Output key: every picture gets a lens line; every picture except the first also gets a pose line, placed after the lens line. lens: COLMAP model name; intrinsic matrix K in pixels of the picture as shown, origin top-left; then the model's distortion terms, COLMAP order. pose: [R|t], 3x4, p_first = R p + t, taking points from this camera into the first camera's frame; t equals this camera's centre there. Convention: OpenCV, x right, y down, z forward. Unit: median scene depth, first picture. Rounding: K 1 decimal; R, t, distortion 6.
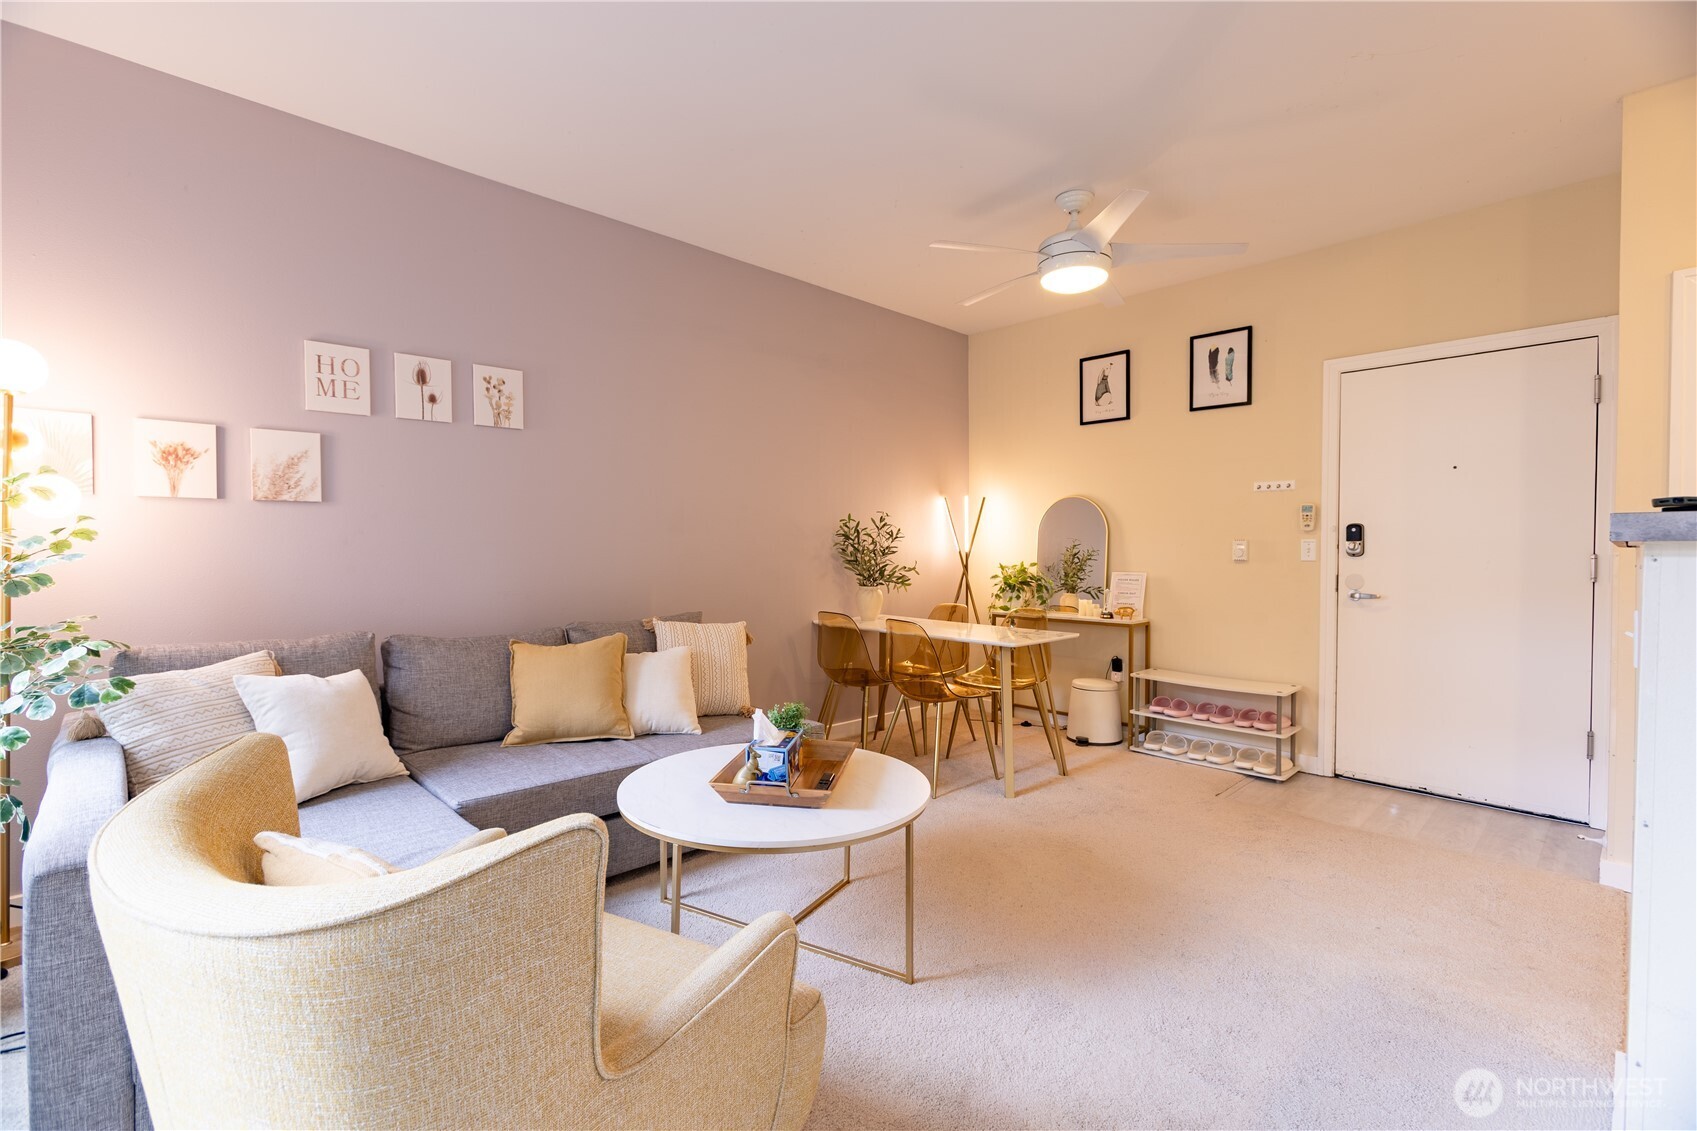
lens RADIAL K [[755.0, 0, 848.5], [0, 755.0, 565.5], [0, 0, 1]] dist [0.000903, 0.000132]
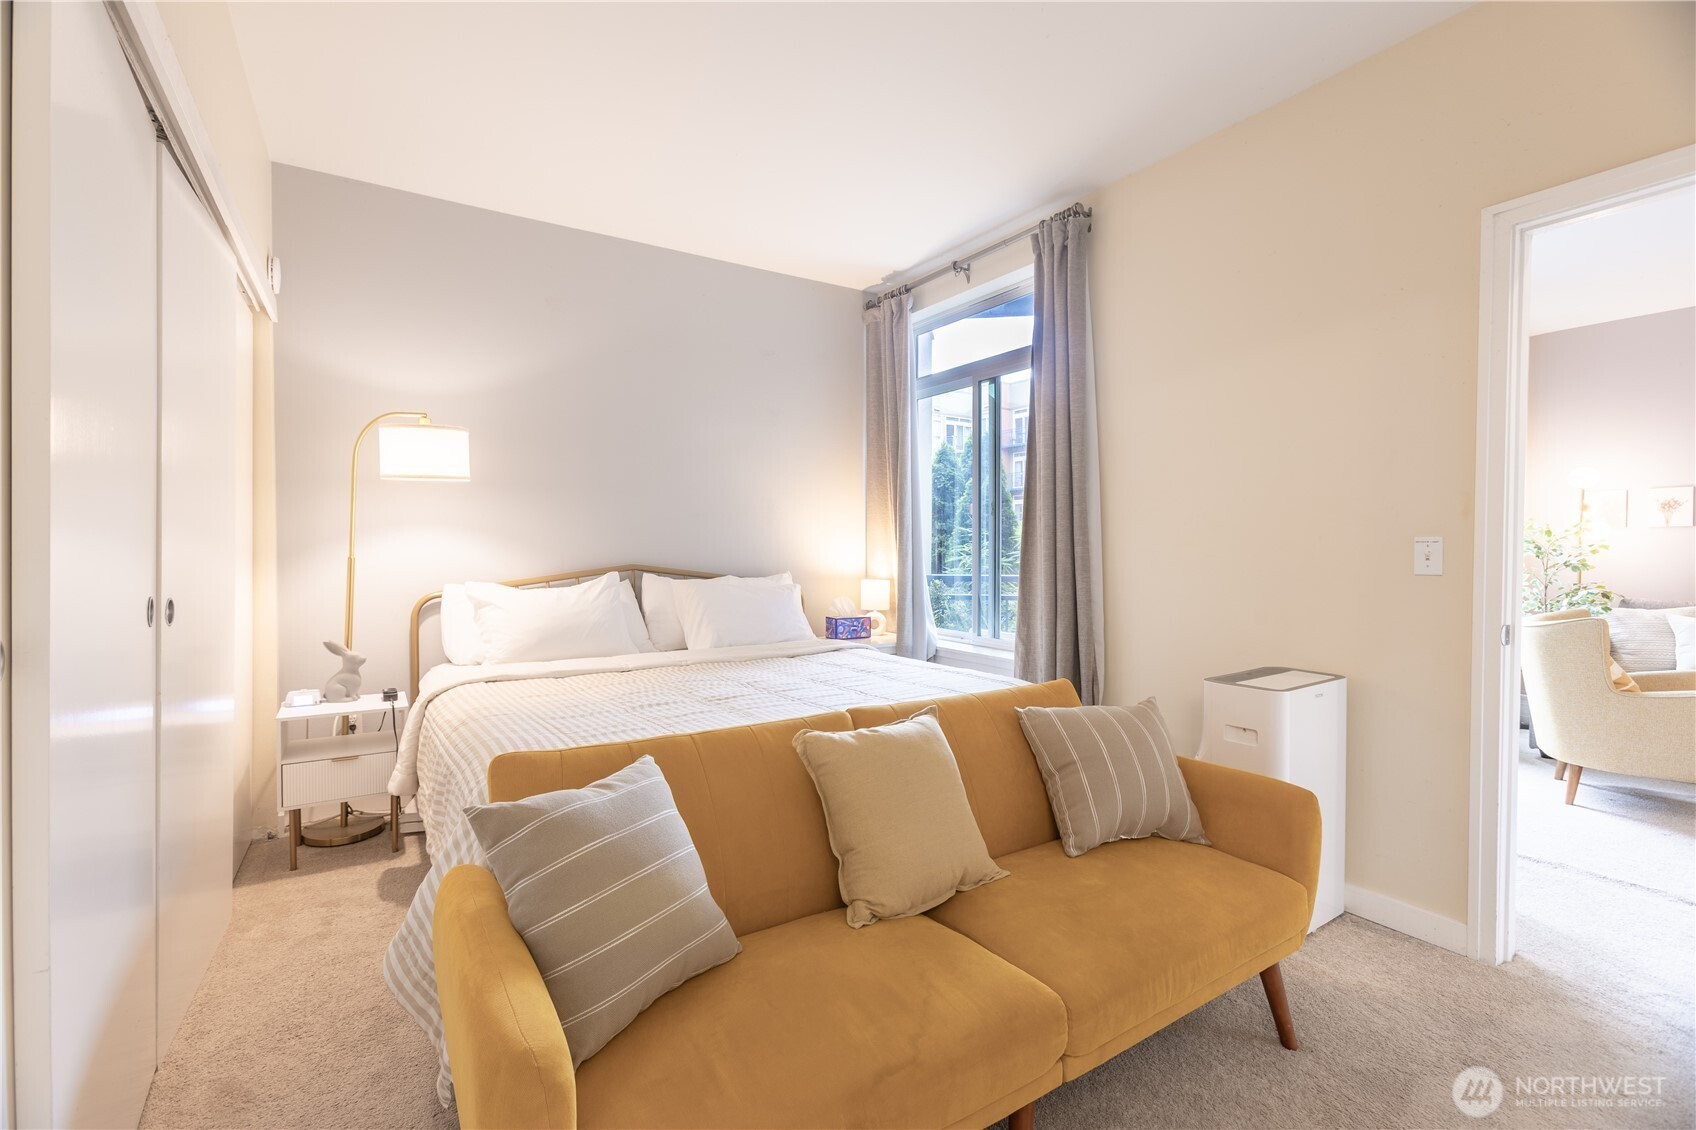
lens RADIAL K [[754.6, 0, 848.0], [0, 754.6, 565.0], [0, 0, 1]] dist [0.000903, 0.000132]
pose [[-0.184910, 0.012590, -0.982675, 1.292264], [-0.023776, 0.999568, 0.017280, 0.023485], [0.982468, 0.026559, -0.184531, -0.654476]]
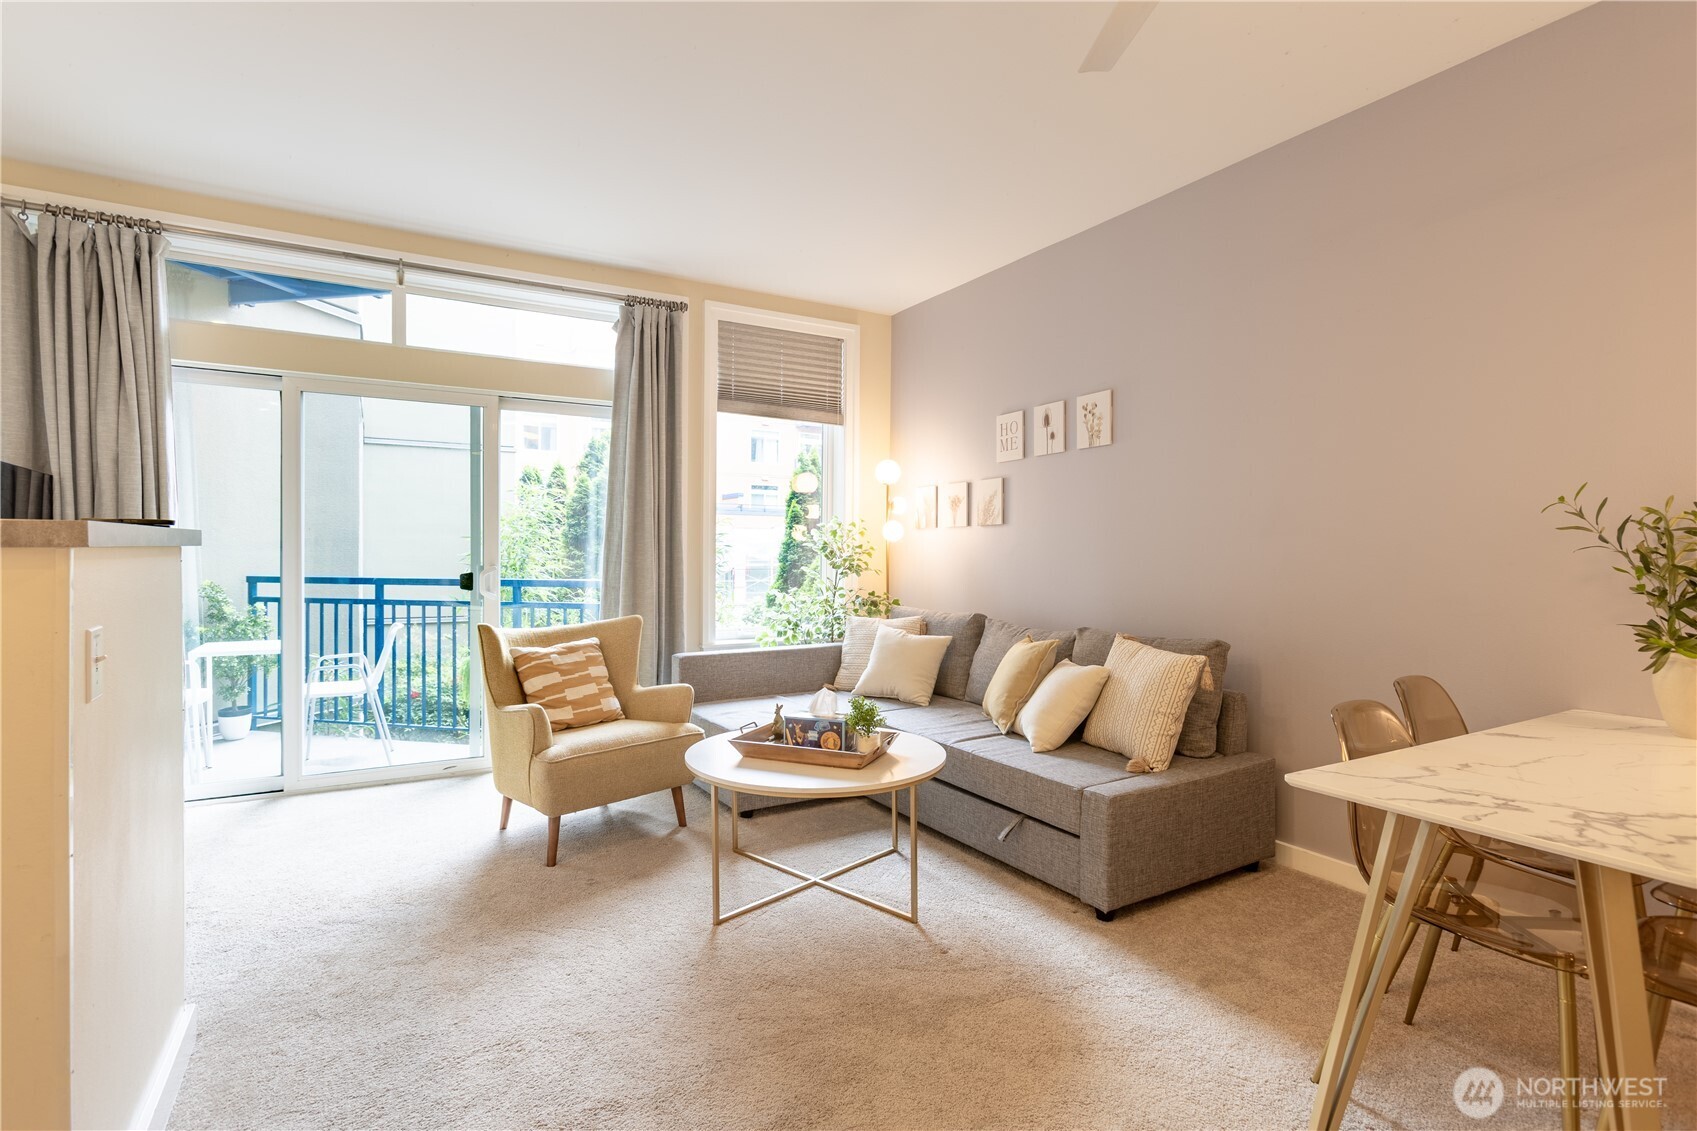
lens RADIAL K [[841.5, 0, 848.5], [0, 841.5, 565.5], [0, 0, 1]] dist [-0.000629, -0.000343]
pose [[-0.213073, 0.011881, -0.976964, 0.961243], [-0.023911, 0.999563, 0.017370, -0.025687], [0.976744, 0.027062, -0.212696, 1.069531]]
